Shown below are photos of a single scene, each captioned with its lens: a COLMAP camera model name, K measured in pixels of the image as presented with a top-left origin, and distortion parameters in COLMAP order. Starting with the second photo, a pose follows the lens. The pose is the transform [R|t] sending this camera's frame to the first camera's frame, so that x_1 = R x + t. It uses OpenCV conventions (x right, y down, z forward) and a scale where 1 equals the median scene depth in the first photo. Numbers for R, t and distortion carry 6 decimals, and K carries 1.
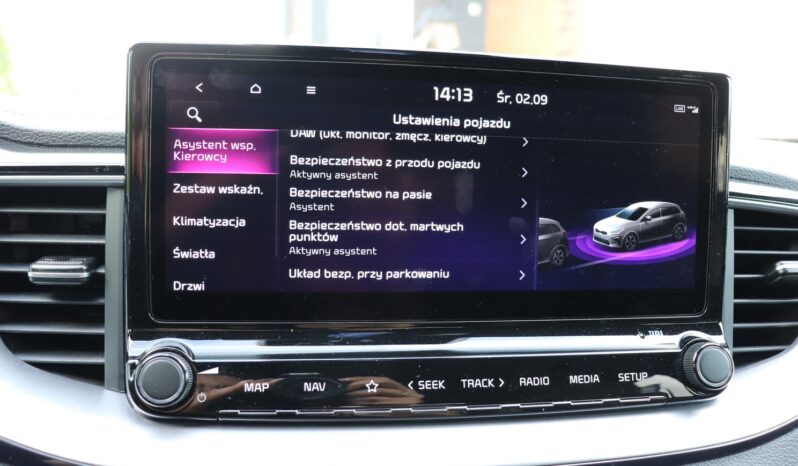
lens RADIAL K [[658.0, 0, 390.3], [0, 658.0, 227.9], [0, 0, 1]] dist [-0.187143, 0.163866]
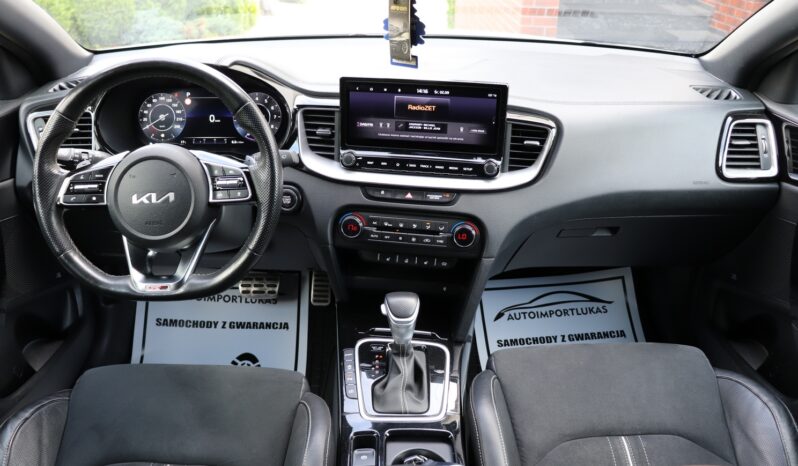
lens RADIAL K [[658.0, 0, 390.3], [0, 658.0, 227.9], [0, 0, 1]] dist [-0.187143, 0.163866]
pose [[0.960267, 0.107949, -0.257359, 0.990443], [-0.016417, 0.942417, 0.334038, -0.729141], [0.278599, -0.316540, 0.906744, -2.763210]]
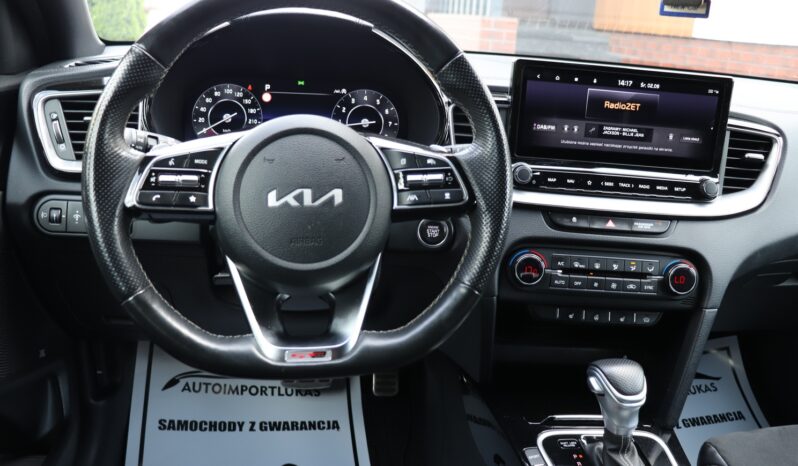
lens RADIAL K [[658.0, 0, 390.3], [0, 658.0, 227.9], [0, 0, 1]] dist [-0.187143, 0.163866]
pose [[0.989091, 0.075768, -0.126325, -0.518201], [-0.051981, 0.981933, 0.181952, -0.041885], [0.137829, -0.173400, 0.975159, -1.959603]]
